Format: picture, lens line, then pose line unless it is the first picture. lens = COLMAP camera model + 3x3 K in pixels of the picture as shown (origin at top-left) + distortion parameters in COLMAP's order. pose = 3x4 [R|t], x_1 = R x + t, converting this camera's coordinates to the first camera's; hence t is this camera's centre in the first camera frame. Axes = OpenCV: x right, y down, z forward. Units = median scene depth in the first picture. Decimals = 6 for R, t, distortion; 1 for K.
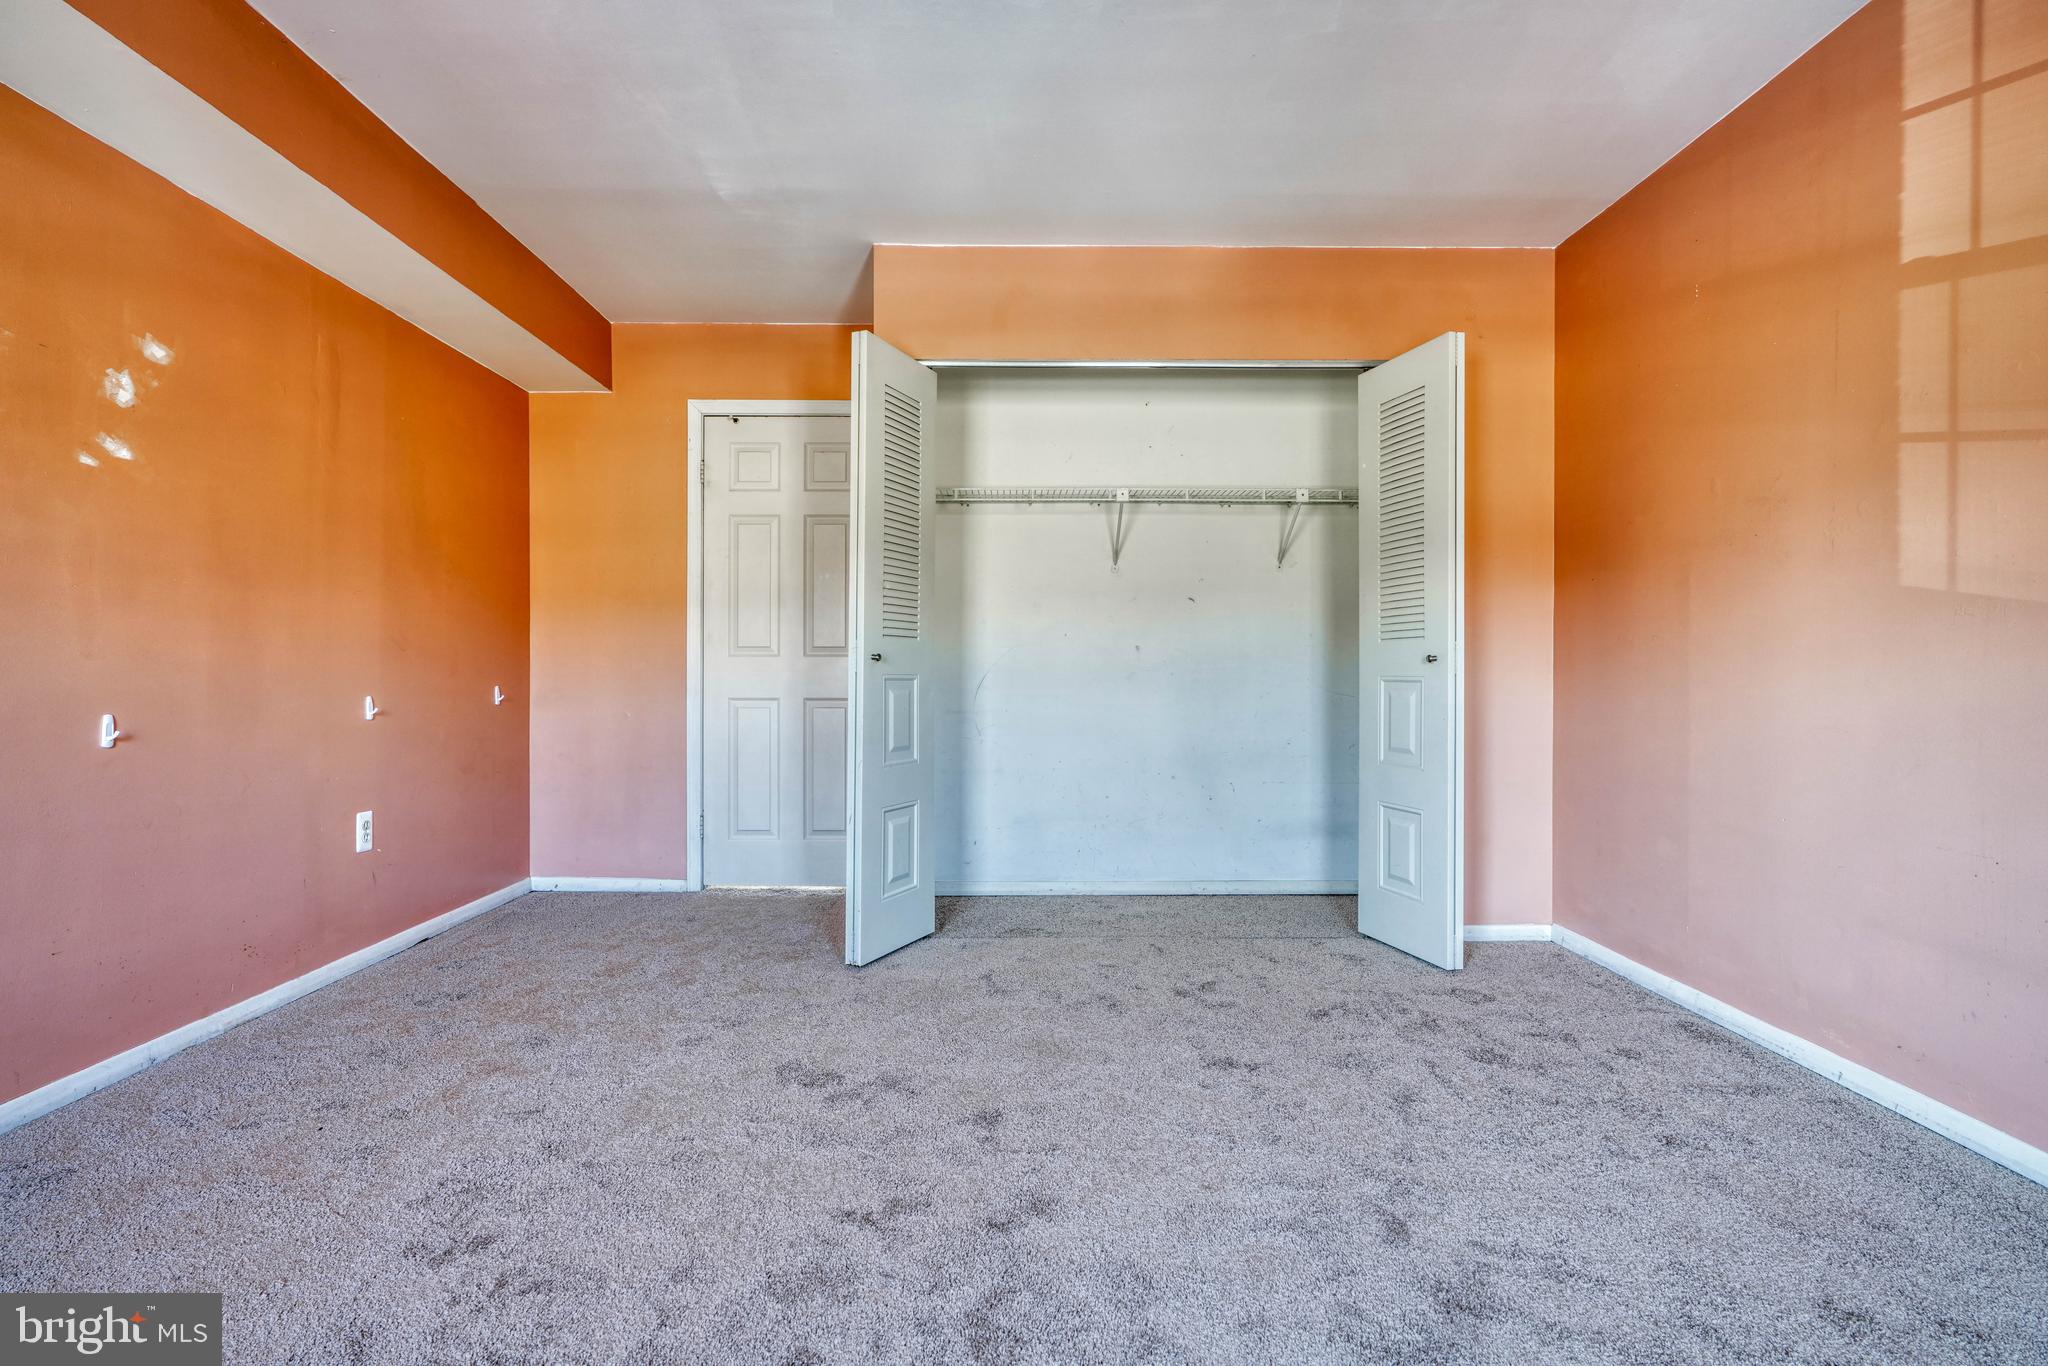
lens RADIAL K [[943.7, 0, 1013.6], [0, 943.7, 665.2], [0, 0, 1]] dist [-0.013750, 0.007805]
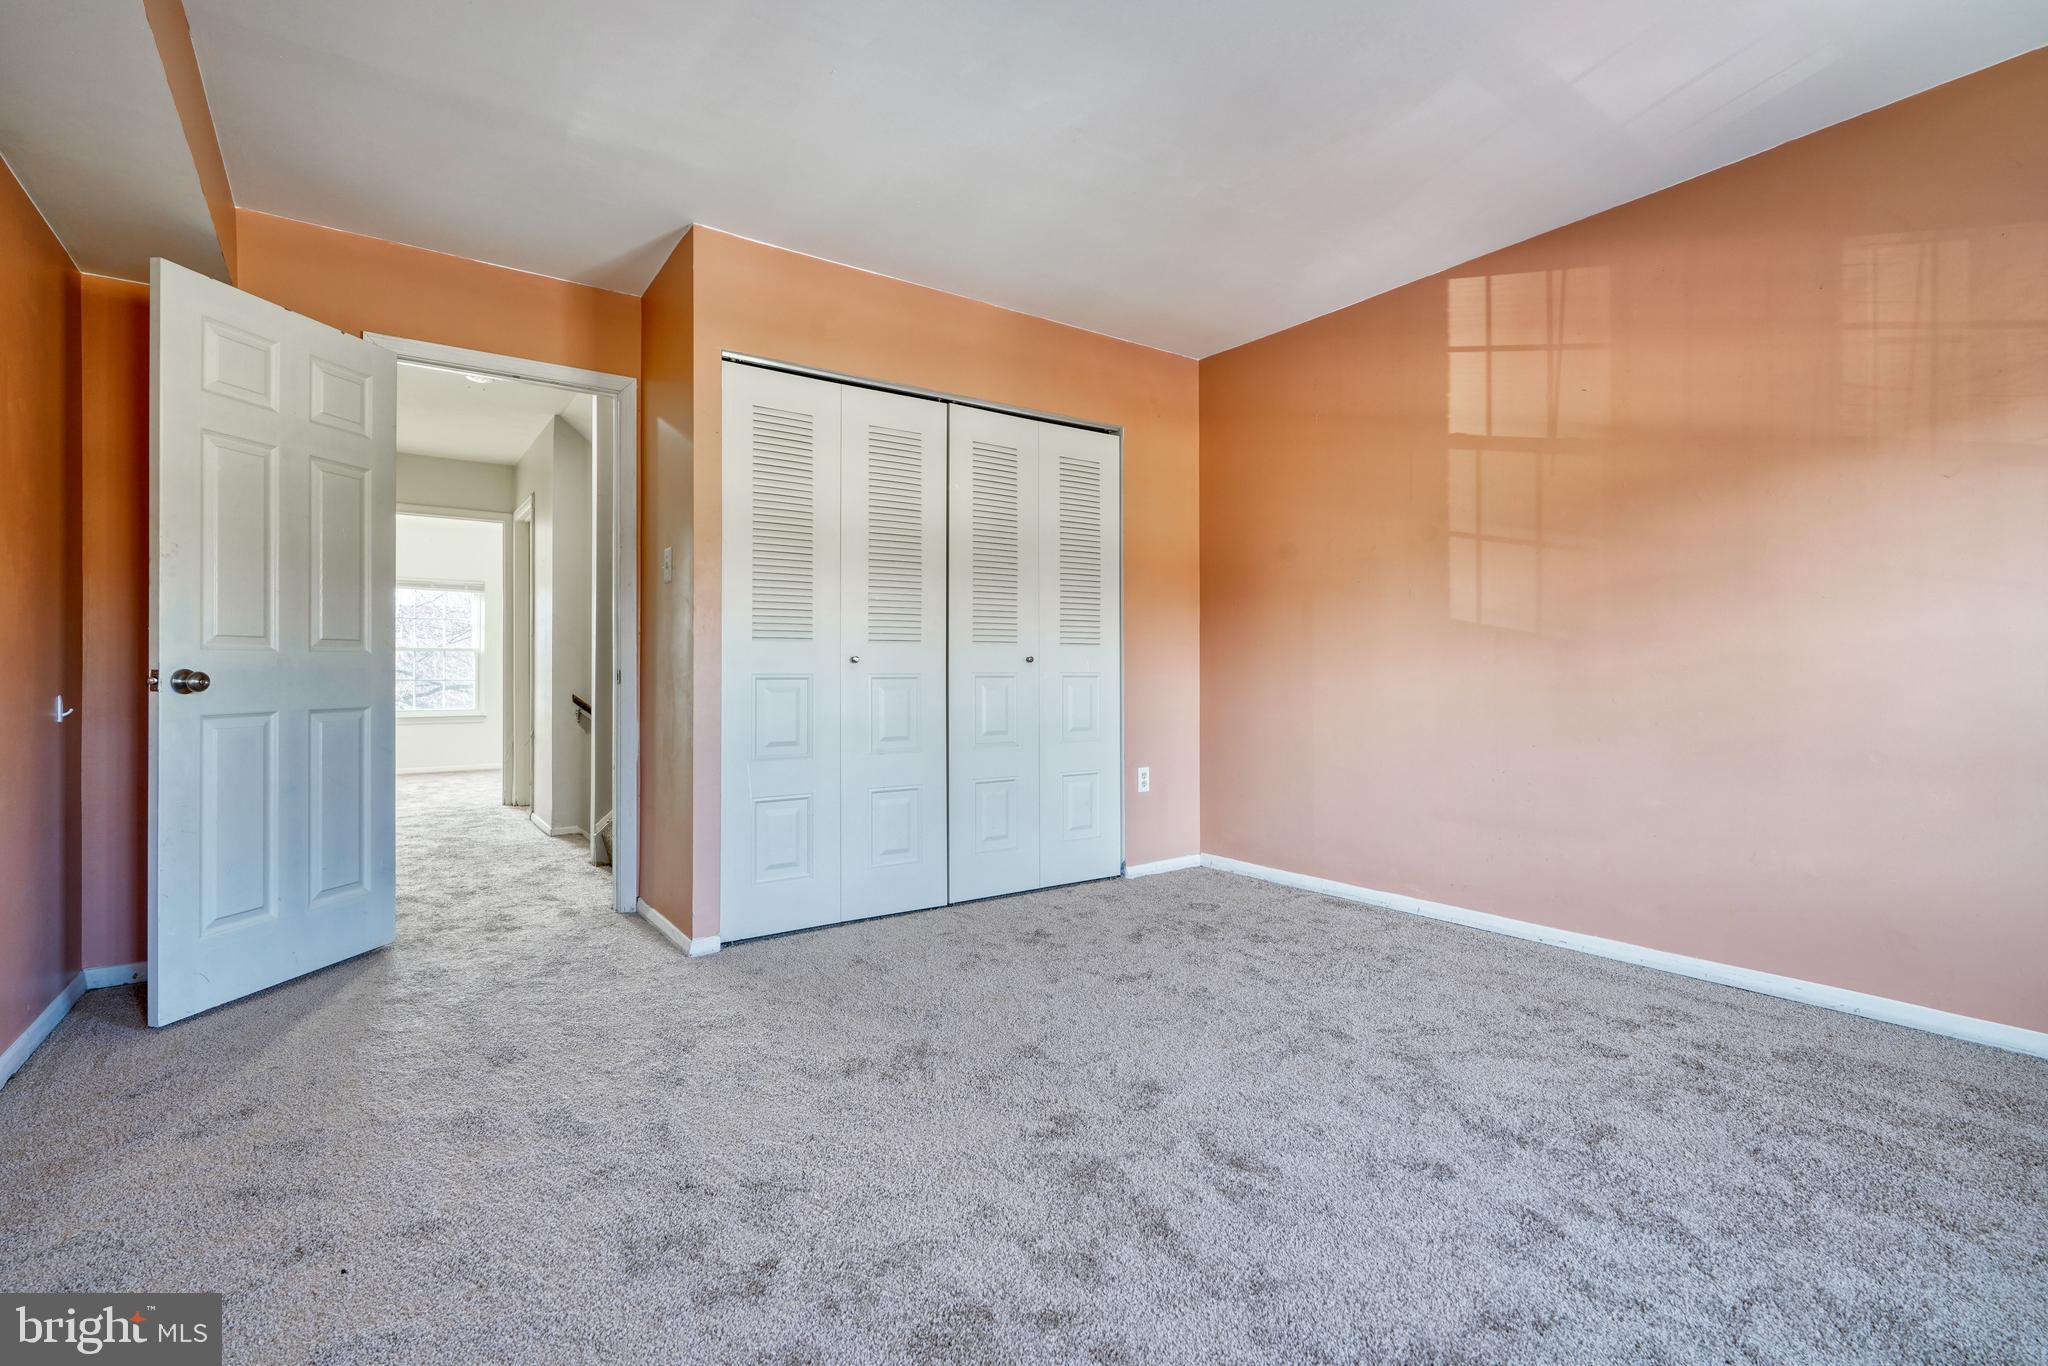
lens RADIAL K [[934.5, 0, 1056.0], [0, 934.5, 657.2], [0, 0, 1]] dist [-0.011517, 0.007349]
pose [[0.807422, 0.004215, 0.589959, -0.655609], [0.000842, 0.999965, -0.008296, -0.000137], [-0.589974, 0.007195, 0.807390, 0.038060]]
